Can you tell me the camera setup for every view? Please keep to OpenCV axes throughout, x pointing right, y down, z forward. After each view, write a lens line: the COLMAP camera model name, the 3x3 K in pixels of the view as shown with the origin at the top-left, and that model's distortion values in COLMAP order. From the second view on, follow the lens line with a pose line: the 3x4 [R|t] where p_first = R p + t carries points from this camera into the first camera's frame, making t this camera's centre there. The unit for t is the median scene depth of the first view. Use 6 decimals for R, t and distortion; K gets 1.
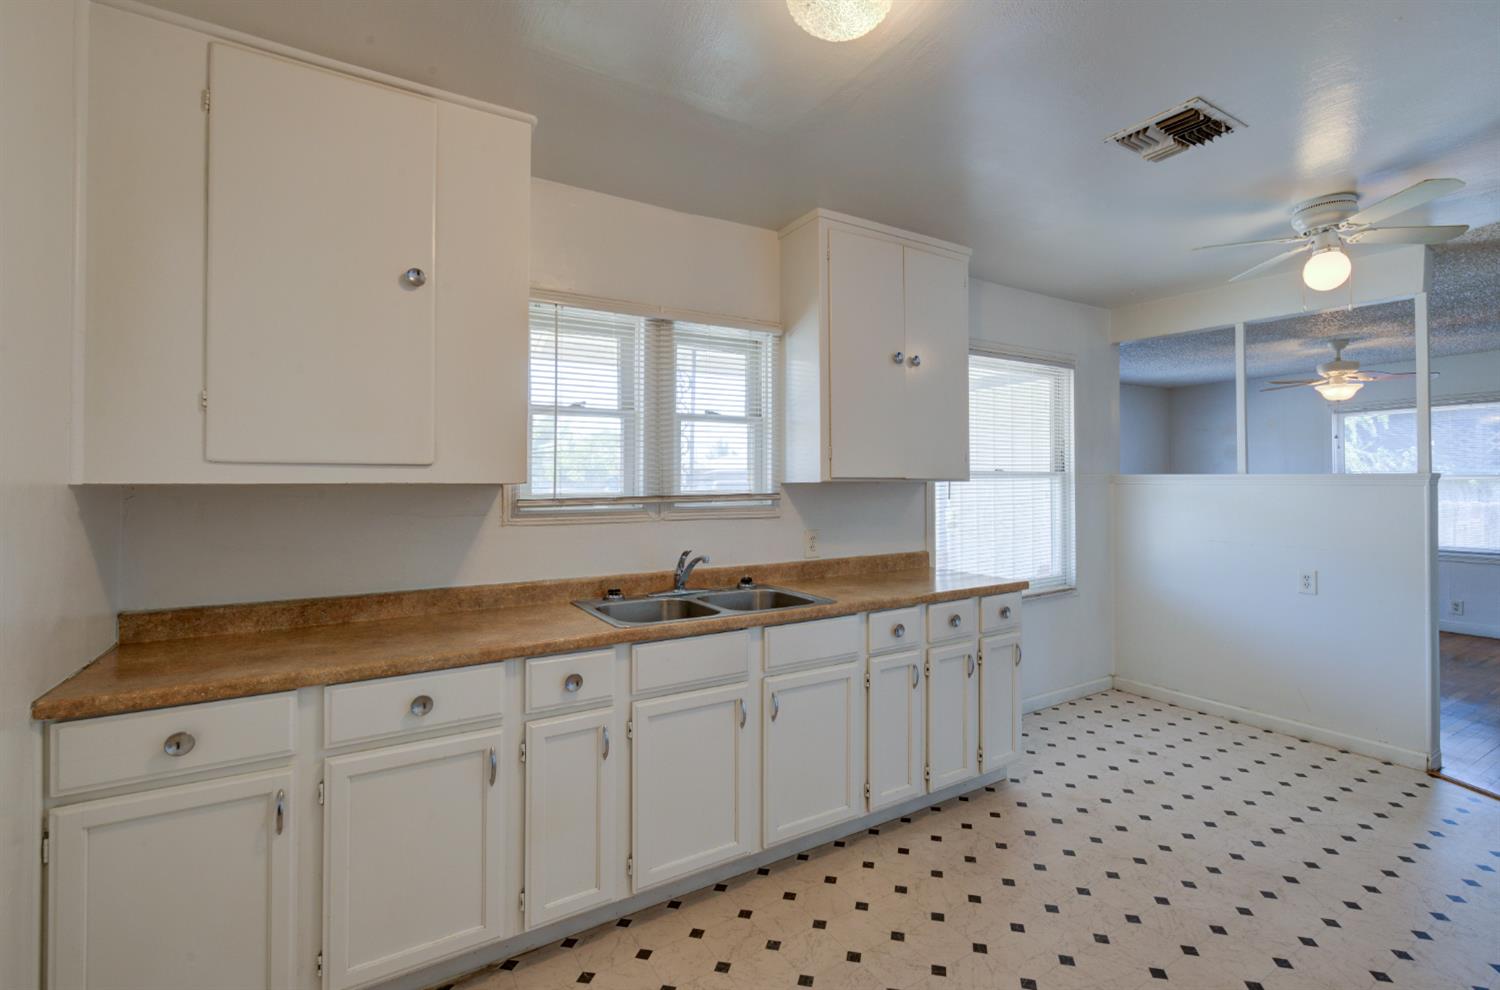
lens RADIAL K [[673.5, 0, 739.2], [0, 673.5, 473.0], [0, 0, 1]] dist [0.004197, -0.000380]
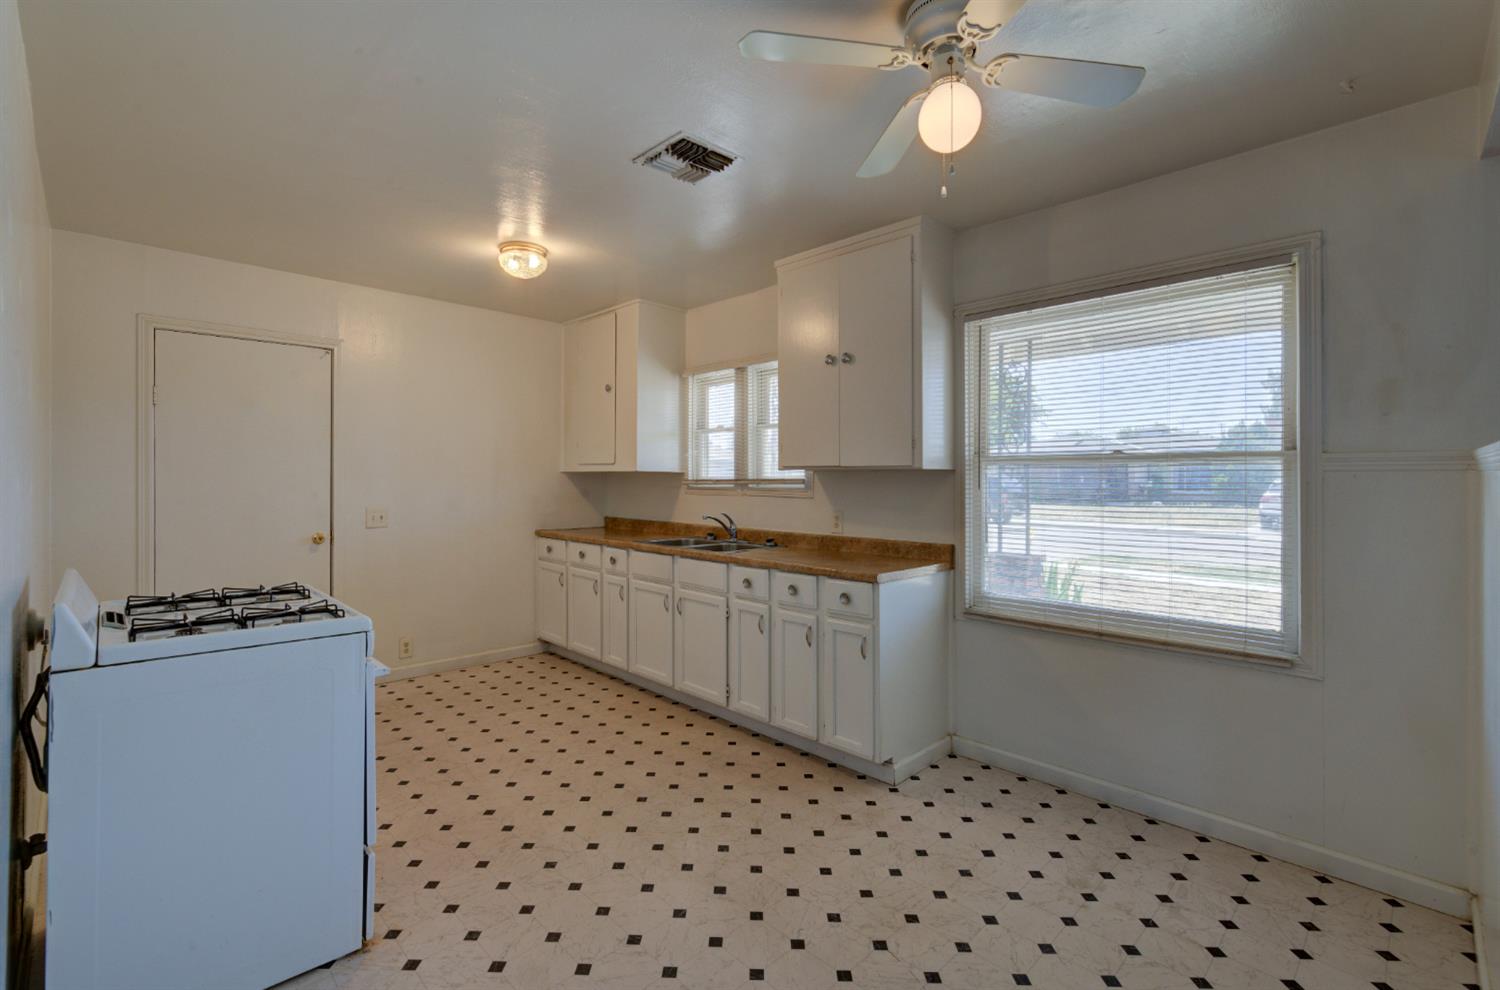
lens RADIAL K [[673.5, 0, 755.5], [0, 673.5, 483.5], [0, 0, 1]] dist [0.004197, -0.000380]
pose [[0.212960, 0.010022, -0.977009, 1.531895], [0.010708, 0.999863, 0.012591, 0.025073], [0.977002, -0.013143, 0.212824, 0.751621]]
